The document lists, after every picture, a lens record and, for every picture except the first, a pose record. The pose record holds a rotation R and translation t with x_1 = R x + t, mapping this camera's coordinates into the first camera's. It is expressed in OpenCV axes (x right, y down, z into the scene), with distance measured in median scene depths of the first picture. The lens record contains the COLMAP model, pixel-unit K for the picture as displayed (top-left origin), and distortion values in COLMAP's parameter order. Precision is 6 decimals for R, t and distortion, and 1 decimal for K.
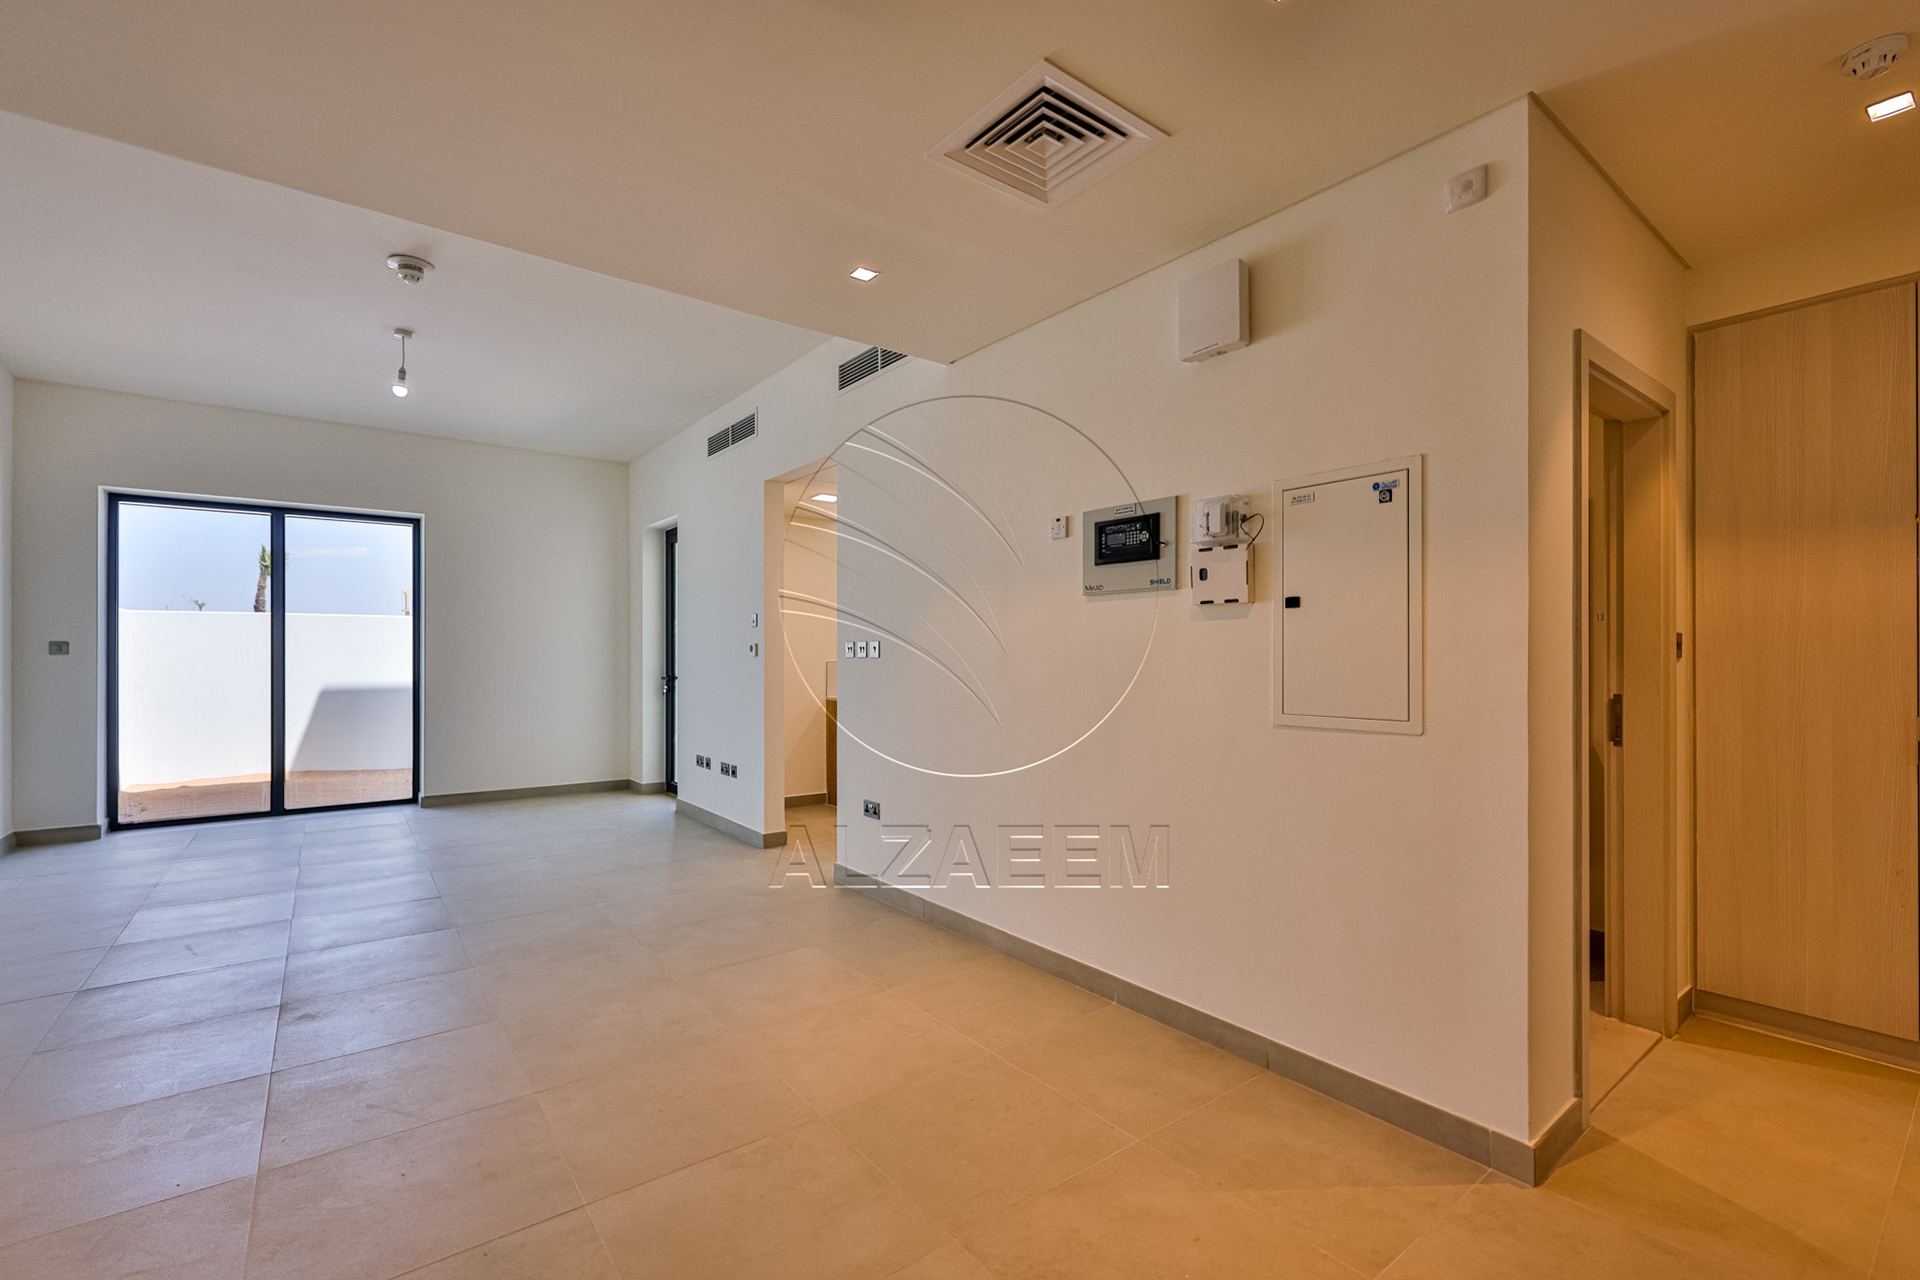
lens RADIAL K [[816.1, 0, 957.0], [0, 816.1, 662.2], [0, 0, 1]] dist [-0.000235, -0.000294]
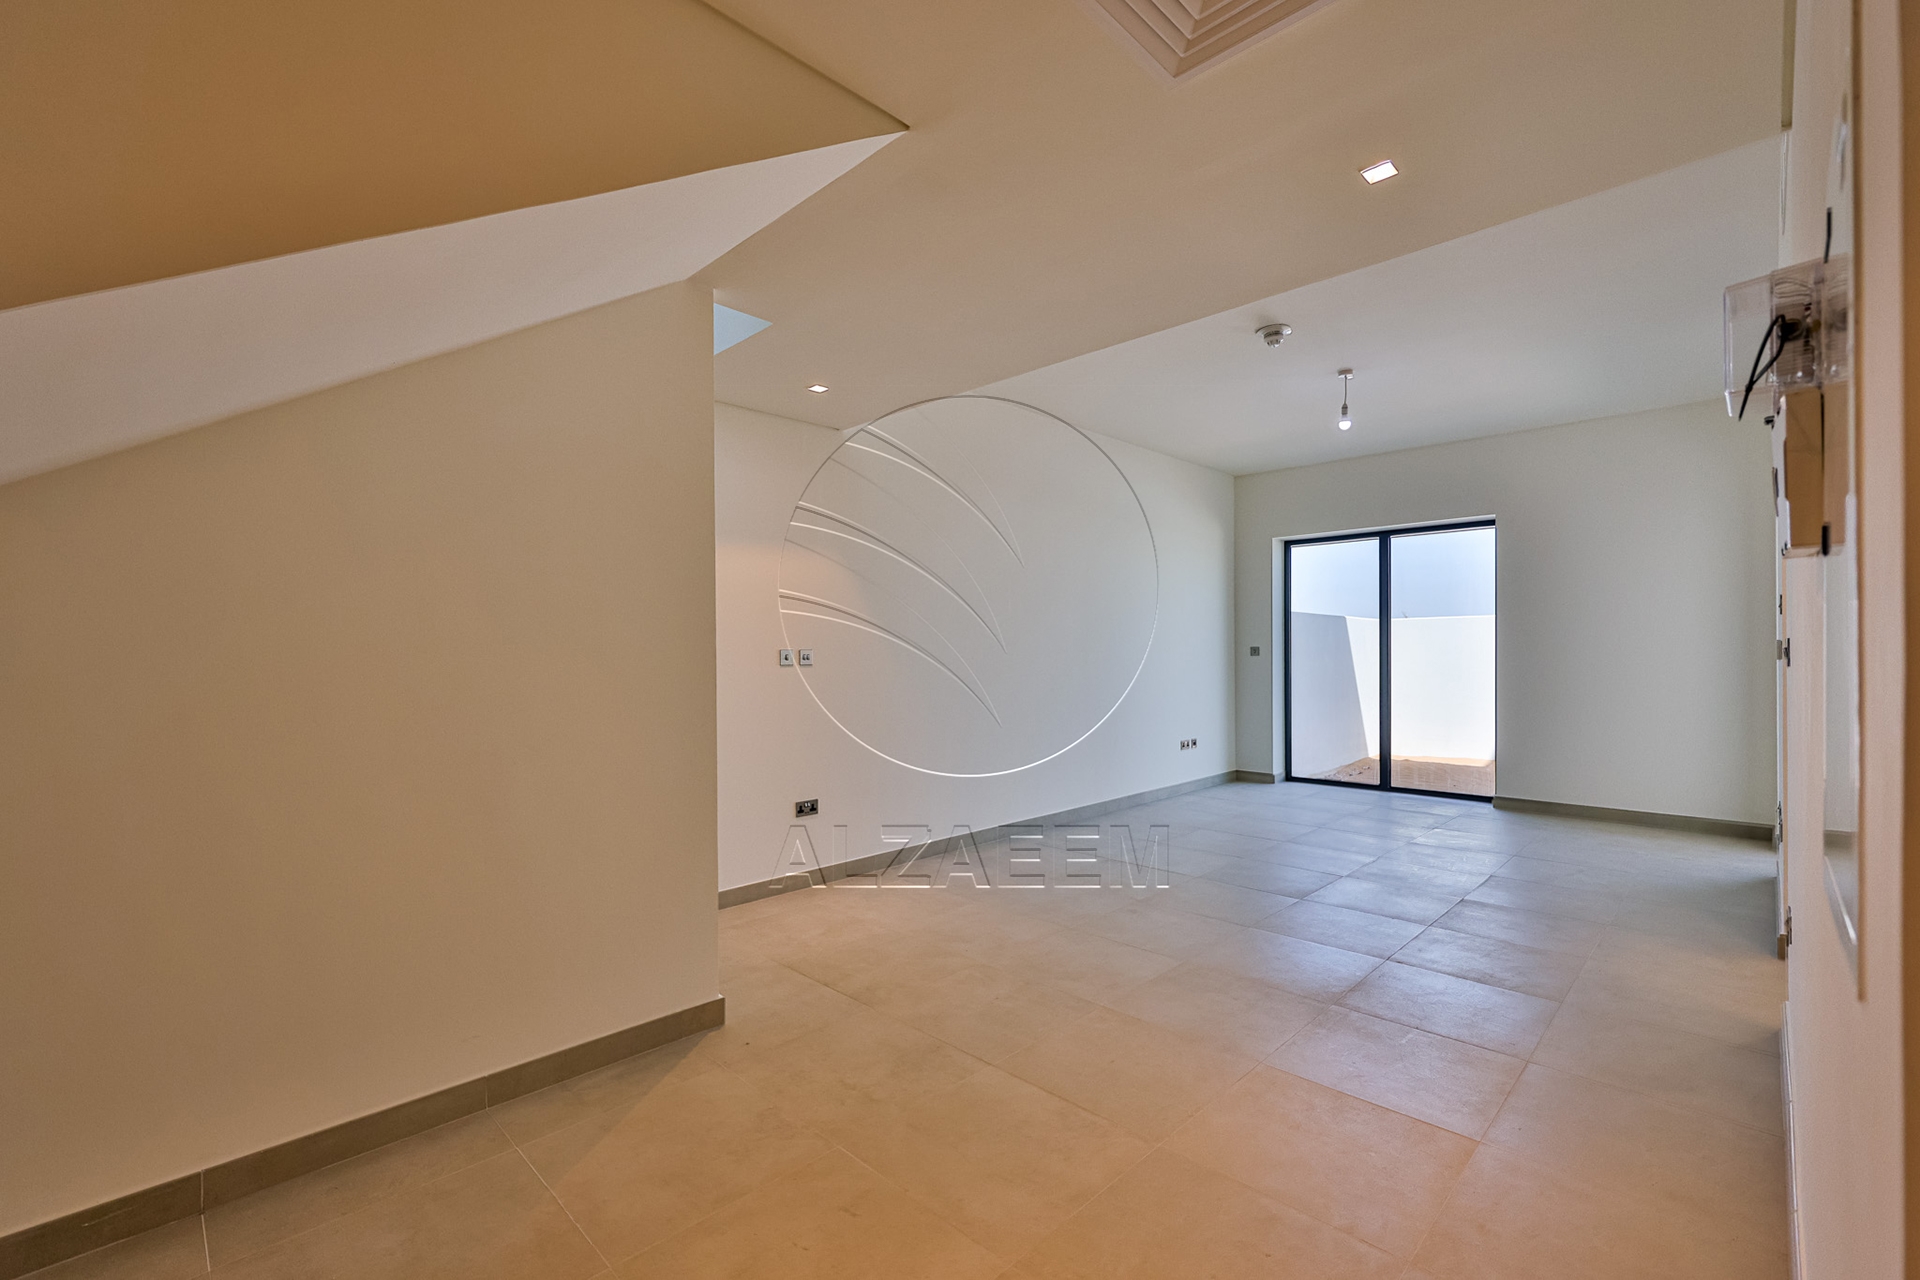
lens RADIAL K [[816.1, 0, 958.5], [0, 816.1, 653.6], [0, 0, 1]] dist [-0.000235, -0.000294]
pose [[0.145327, -0.002620, -0.989380, 0.273264], [-0.002581, 0.999992, -0.003027, -0.006358], [0.989380, 0.002993, 0.145319, 0.227779]]
